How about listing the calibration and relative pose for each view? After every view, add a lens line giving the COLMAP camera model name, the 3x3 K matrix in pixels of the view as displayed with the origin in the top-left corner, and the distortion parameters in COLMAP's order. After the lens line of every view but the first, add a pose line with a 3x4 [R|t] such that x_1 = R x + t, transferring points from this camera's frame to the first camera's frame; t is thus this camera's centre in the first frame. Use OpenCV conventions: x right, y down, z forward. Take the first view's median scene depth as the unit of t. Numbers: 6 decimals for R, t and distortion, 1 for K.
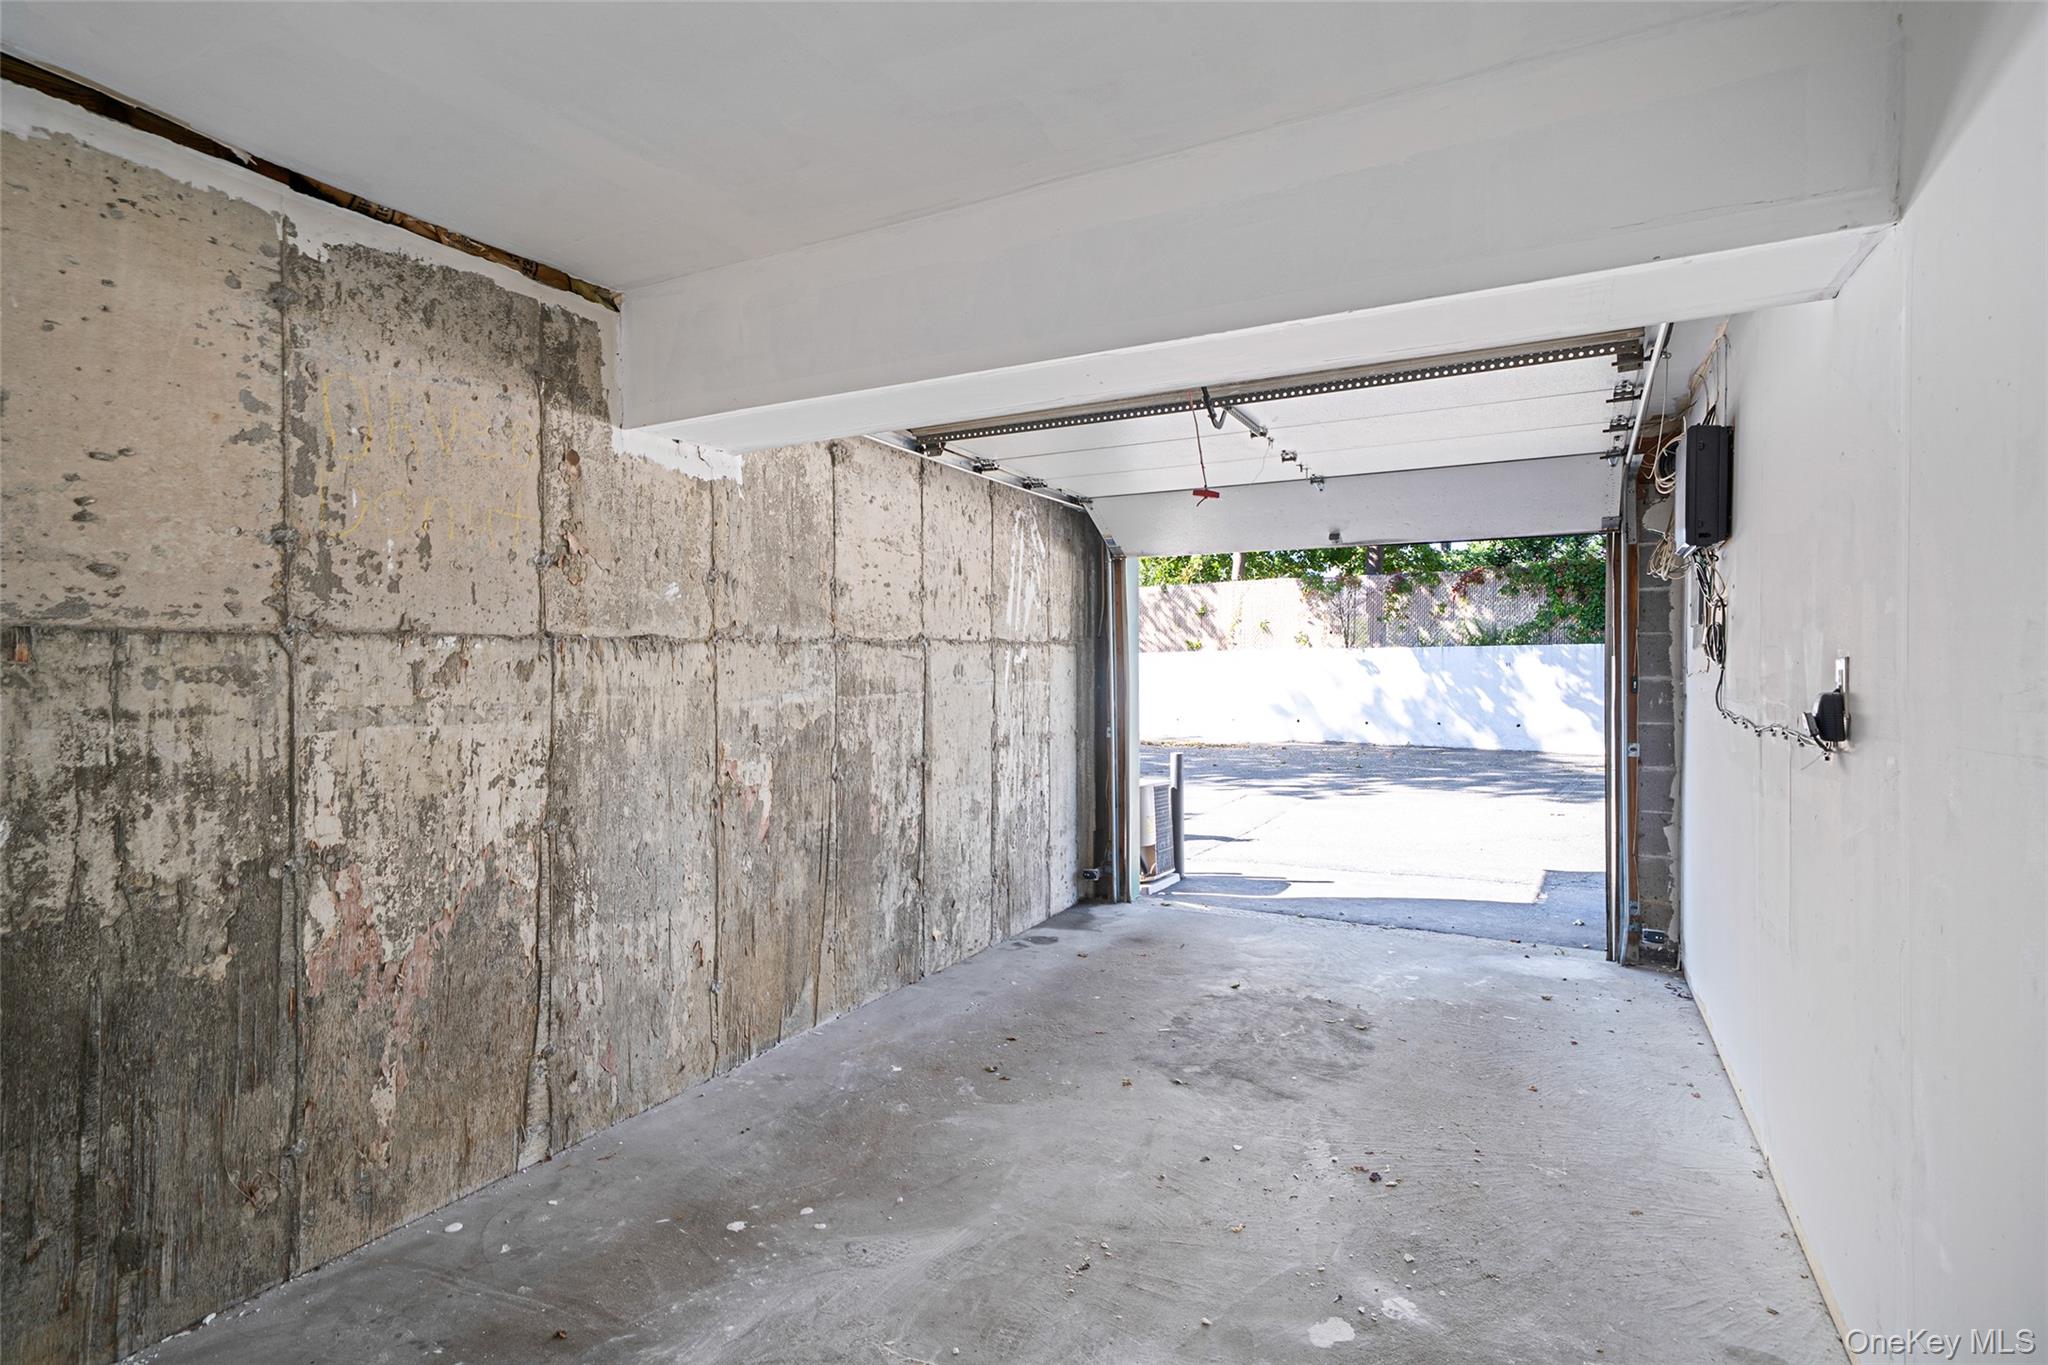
lens RADIAL K [[1031.1, 0, 1027.5], [0, 1031.1, 679.9], [0, 0, 1]] dist [0.017445, 0.000393]
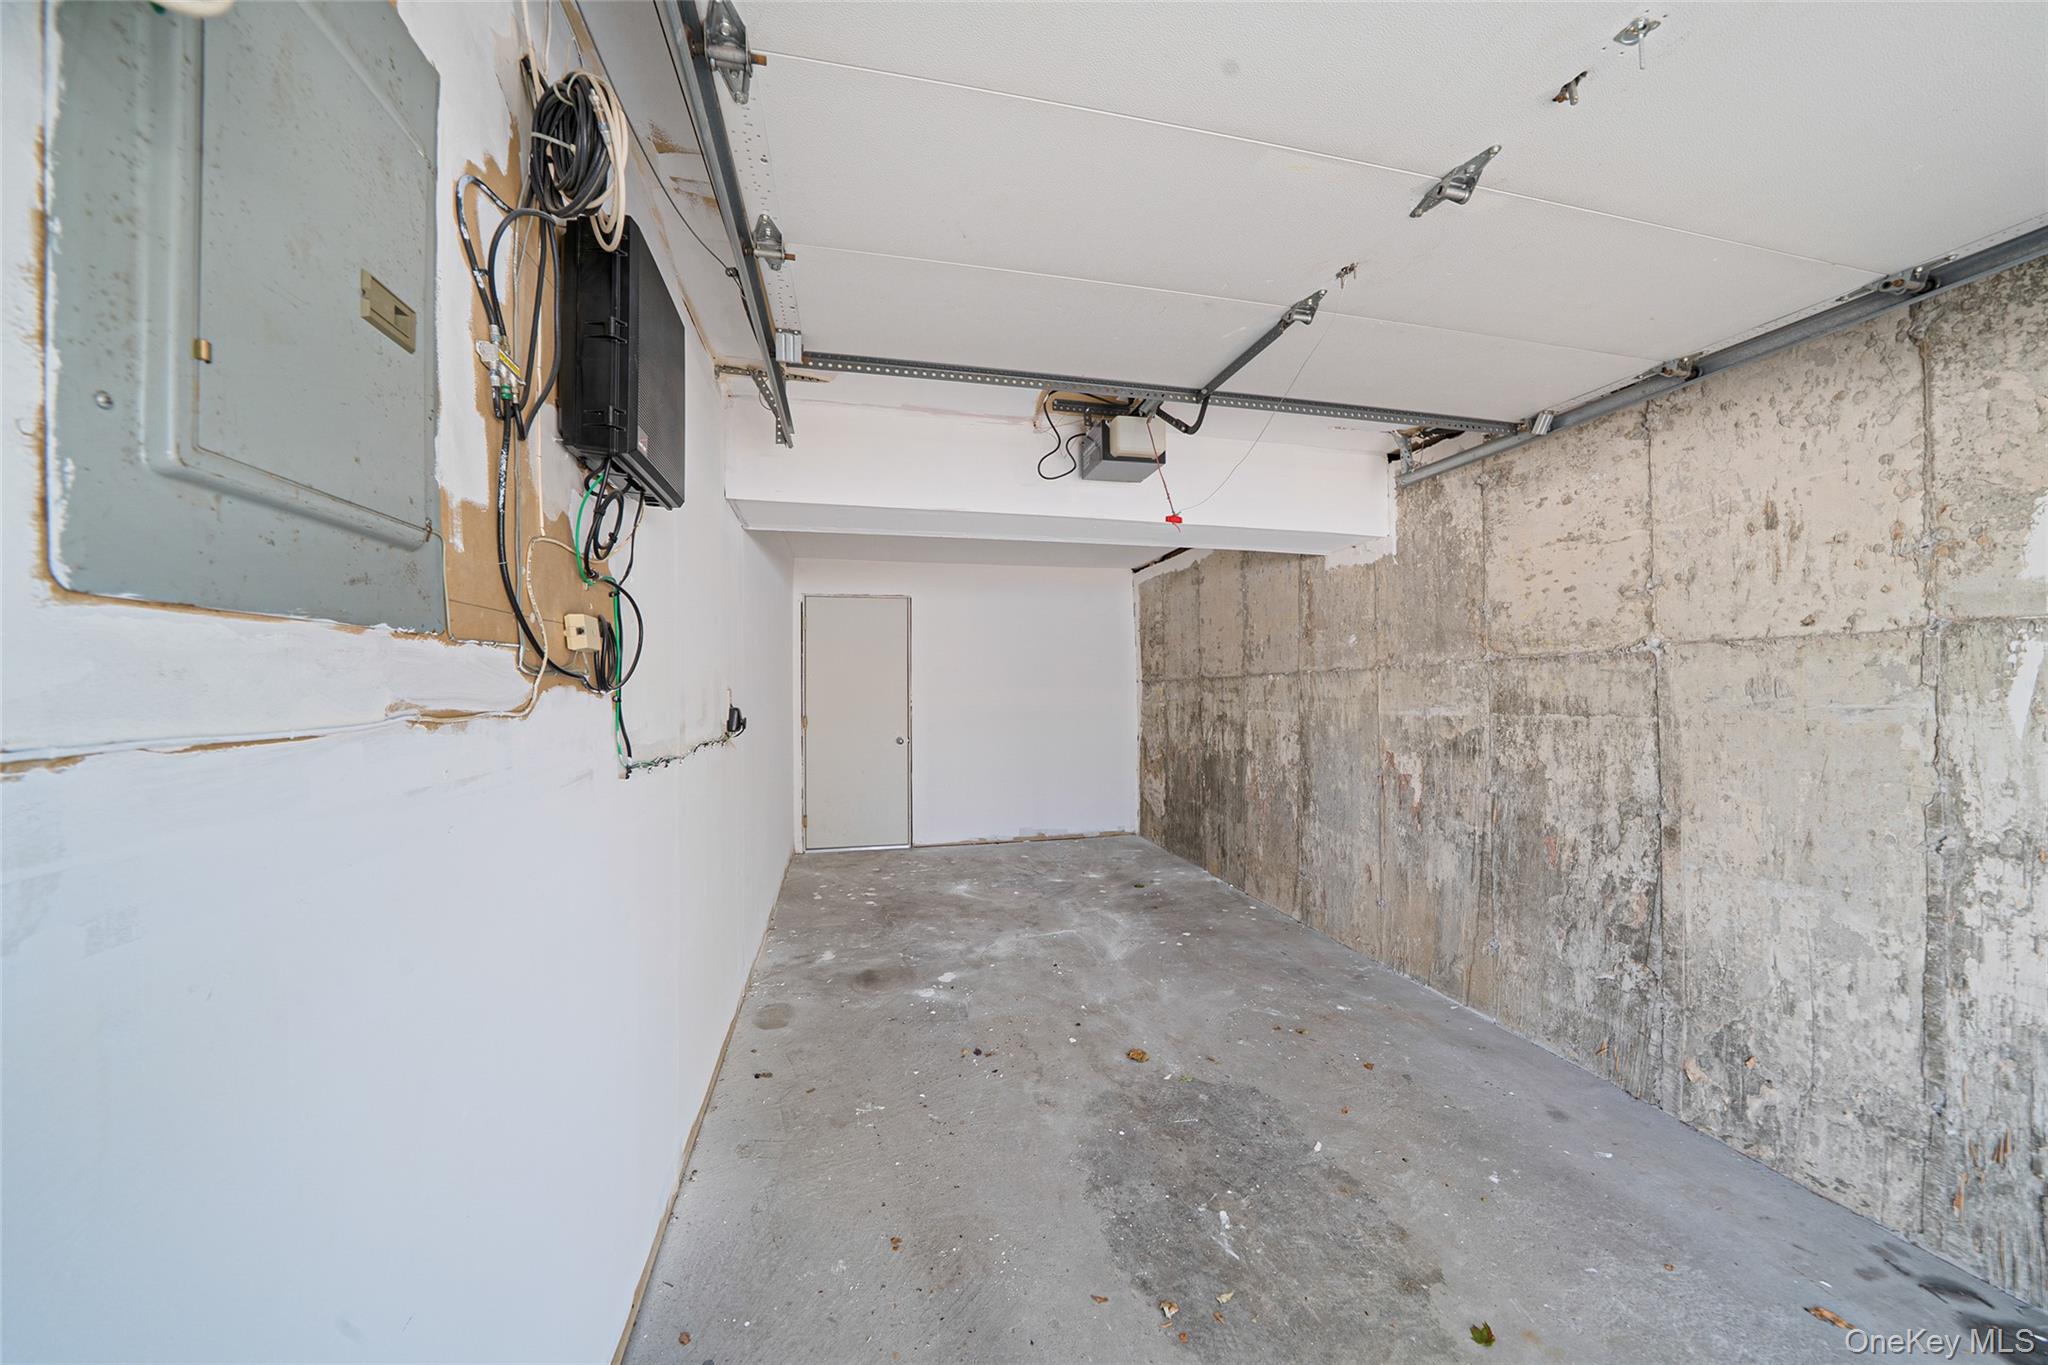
lens RADIAL K [[707.9, 0, 1025.4], [0, 707.9, 680.1], [0, 0, 1]] dist [-0.000972, -0.000062]
pose [[-0.751294, 0.001269, -0.659966, 0.687284], [0.005328, 0.999977, -0.004142, -0.018285], [0.659946, -0.006629, -0.751284, 1.316855]]
